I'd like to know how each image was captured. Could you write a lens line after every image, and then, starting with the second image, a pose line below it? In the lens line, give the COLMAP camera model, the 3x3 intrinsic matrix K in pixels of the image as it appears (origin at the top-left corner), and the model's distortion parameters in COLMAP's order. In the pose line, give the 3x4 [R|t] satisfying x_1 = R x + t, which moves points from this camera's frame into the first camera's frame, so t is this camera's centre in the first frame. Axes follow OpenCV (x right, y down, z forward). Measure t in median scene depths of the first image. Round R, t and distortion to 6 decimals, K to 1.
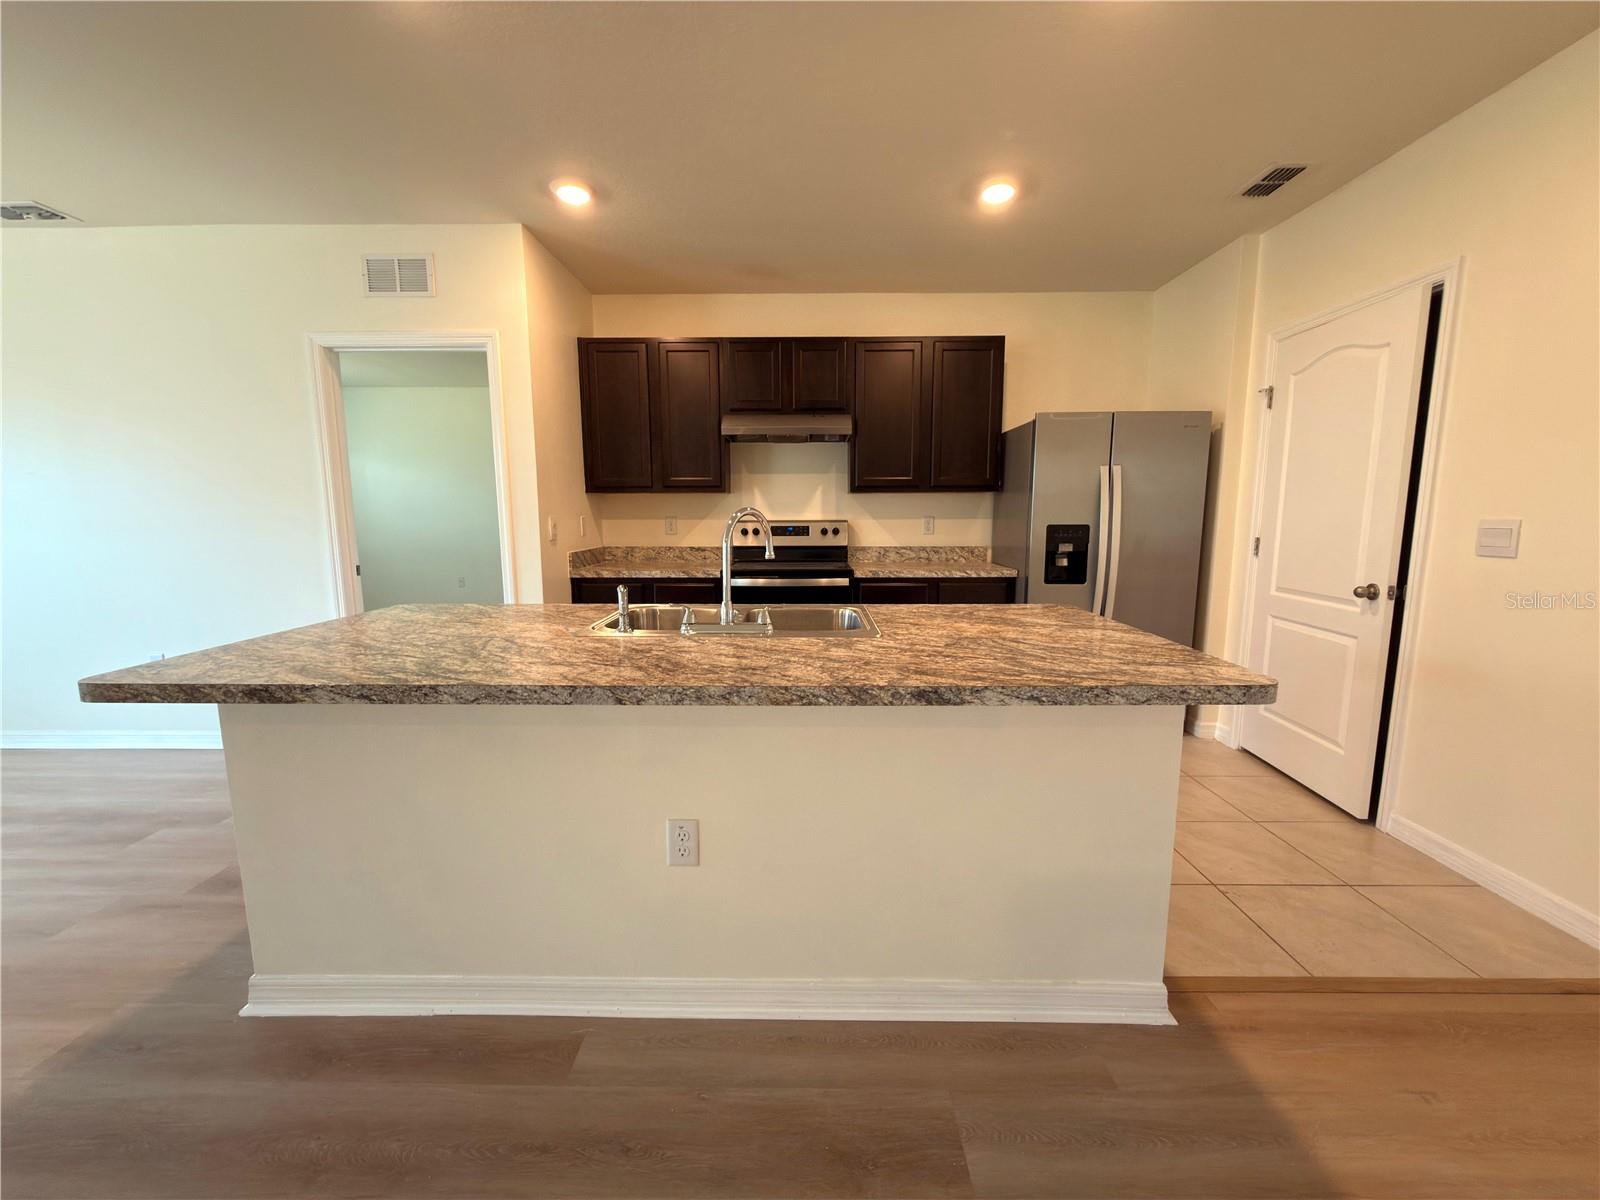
lens RADIAL K [[637.1, 0, 802.2], [0, 637.1, 600.5], [0, 0, 1]] dist [-0.000565, 0.000011]
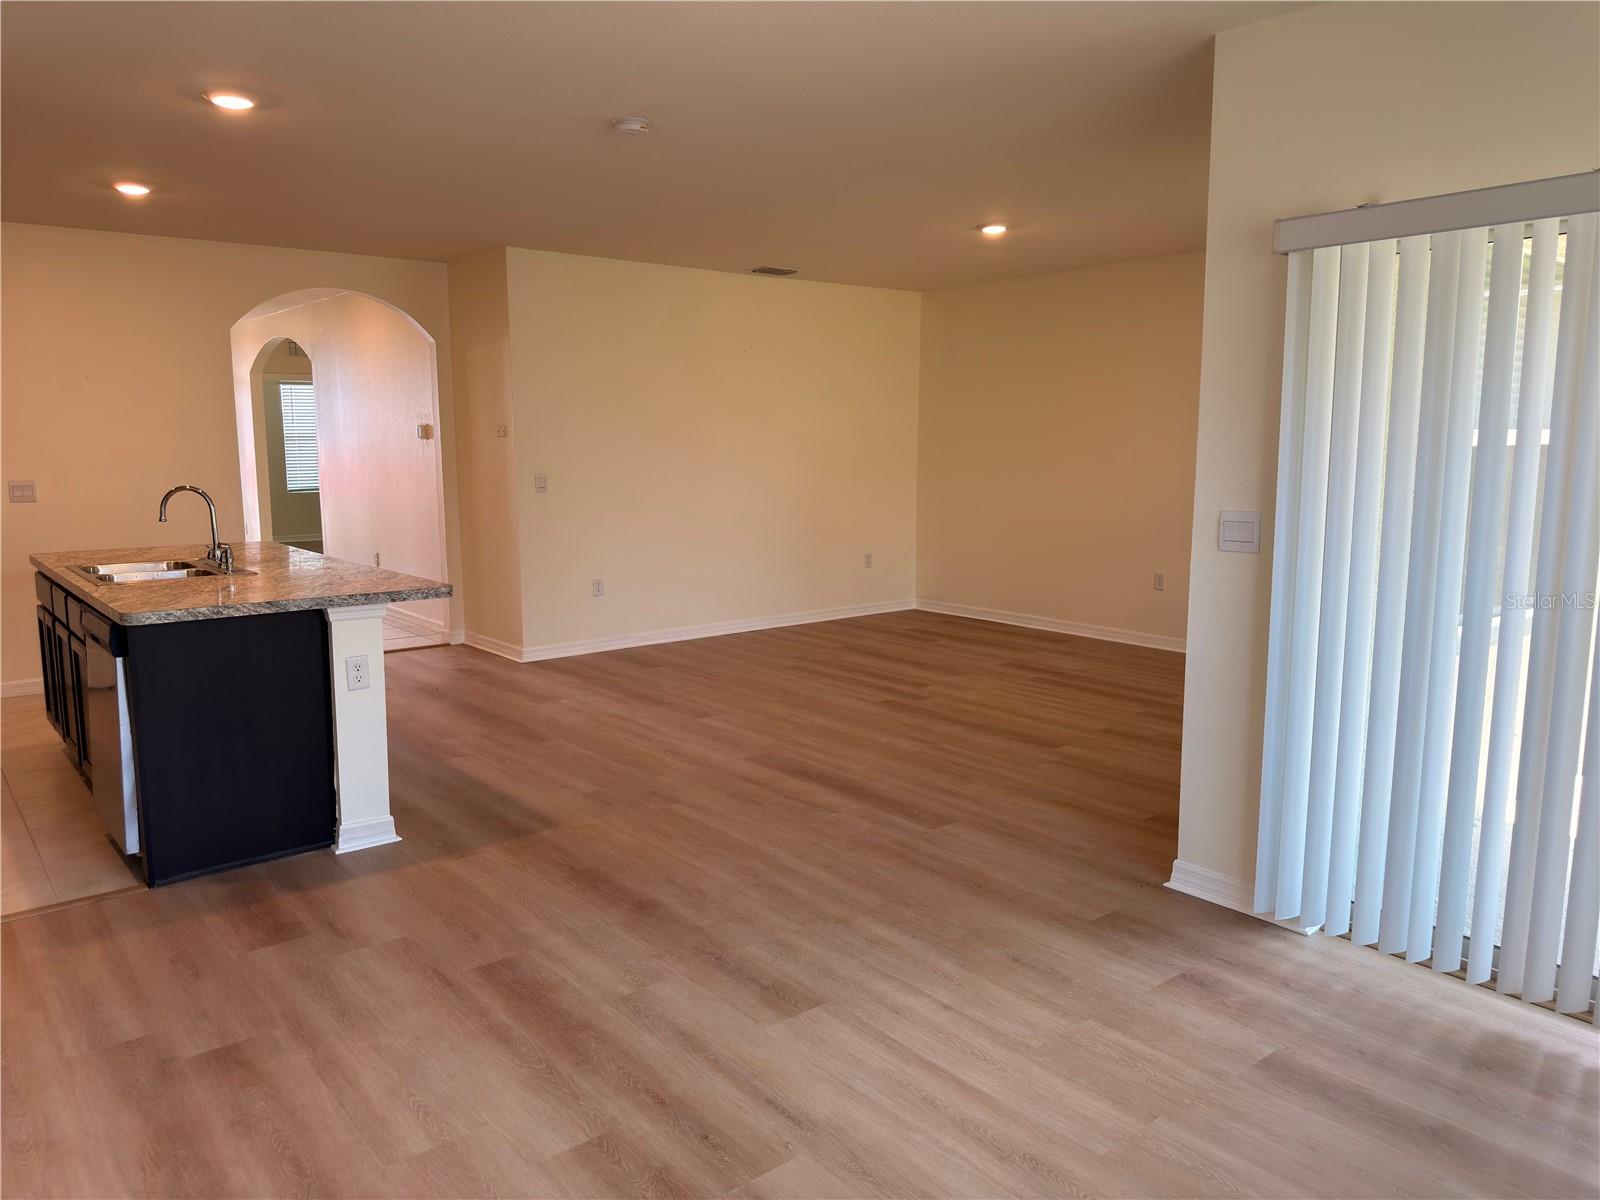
lens RADIAL K [[1134.8, 0, 798.6], [0, 1134.8, 591.5], [0, 0, 1]] dist [0.073855, -0.102054]
pose [[-0.638366, -0.100828, 0.763100, -1.672278], [0.108206, 0.969784, 0.218655, -0.183824], [-0.762089, 0.222154, -0.608167, 0.871463]]
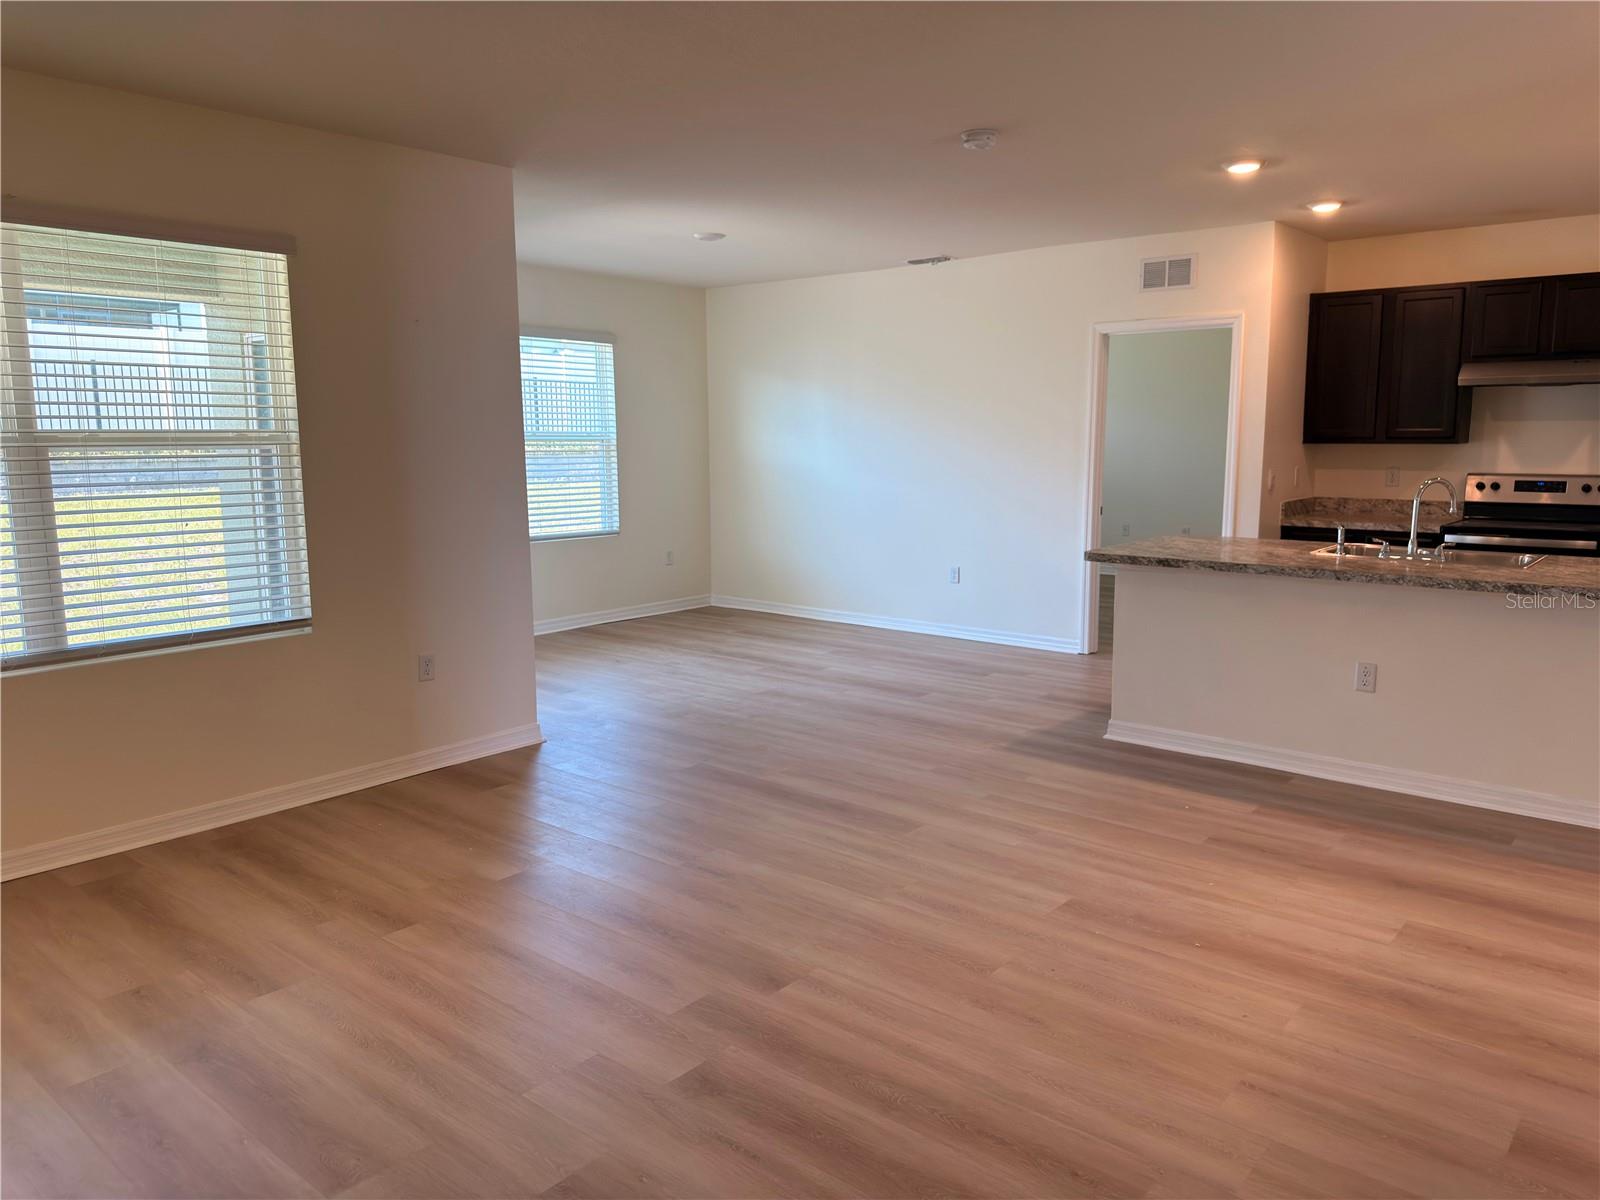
lens RADIAL K [[1126.2, 0, 803.4], [0, 1126.2, 602.1], [0, 0, 1]] dist [0.064631, -0.088790]
pose [[0.767860, 0.093682, -0.633730, 0.268323], [-0.082809, 0.995465, 0.046820, 0.077094], [0.635242, 0.016527, 0.772136, -1.089758]]
